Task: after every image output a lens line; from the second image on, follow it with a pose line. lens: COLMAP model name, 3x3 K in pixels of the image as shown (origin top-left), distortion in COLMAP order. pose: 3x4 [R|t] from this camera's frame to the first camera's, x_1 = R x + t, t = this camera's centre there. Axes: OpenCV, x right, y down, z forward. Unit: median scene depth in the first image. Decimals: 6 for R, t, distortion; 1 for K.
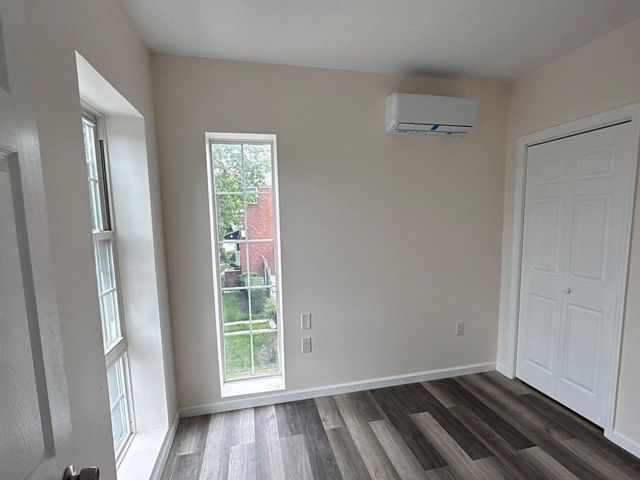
lens RADIAL K [[351.7, 0, 338.7], [0, 351.7, 259.3], [0, 0, 1]] dist [-0.009242, 0.000195]
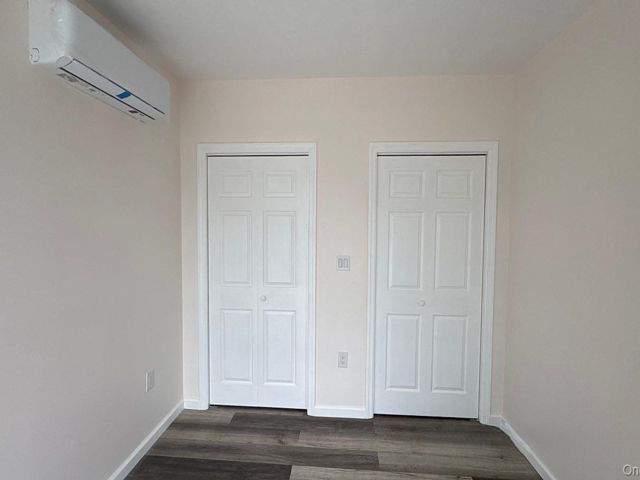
lens RADIAL K [[301.6, 0, 320.0], [0, 301.6, 240.0], [0, 0, 1]] dist [-0.000249, -0.000019]
pose [[0.323848, -0.029539, 0.945648, -0.144812], [0.108069, 0.994126, -0.005956, -0.060024], [-0.939917, 0.104124, 0.325137, 0.483809]]
